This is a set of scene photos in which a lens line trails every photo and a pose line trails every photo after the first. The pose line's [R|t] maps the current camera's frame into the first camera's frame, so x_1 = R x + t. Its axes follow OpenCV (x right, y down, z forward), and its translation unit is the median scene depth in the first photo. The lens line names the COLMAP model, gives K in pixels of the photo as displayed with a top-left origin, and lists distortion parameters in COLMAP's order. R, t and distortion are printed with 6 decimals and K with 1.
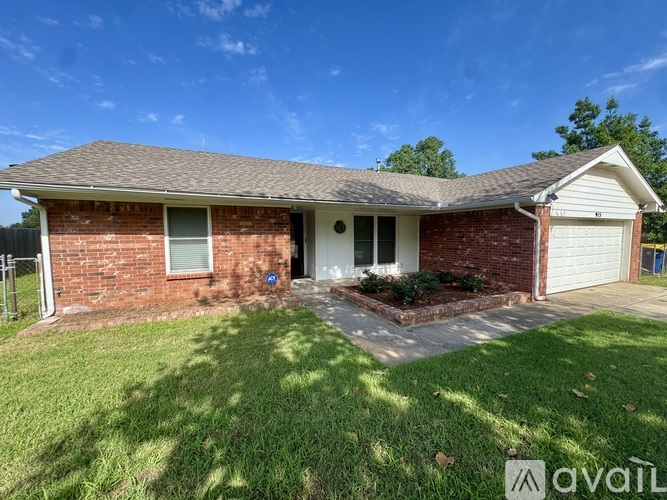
lens RADIAL K [[261.0, 0, 333.5], [0, 261.0, 250.0], [0, 0, 1]] dist [-0.000016, -0.000084]
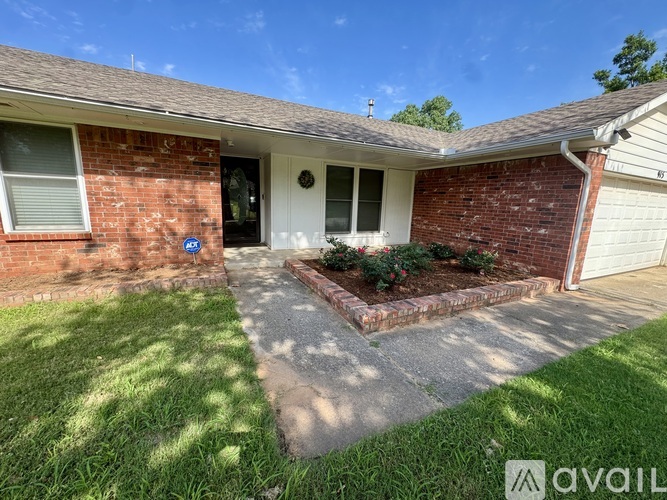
lens RADIAL K [[261.0, 0, 333.5], [0, 261.0, 250.0], [0, 0, 1]] dist [-0.000016, -0.000084]
pose [[0.999185, 0.038301, 0.012725, 0.135061], [-0.039546, 0.992107, 0.118998, 0.026012], [-0.008067, -0.119405, 0.992813, 0.327122]]
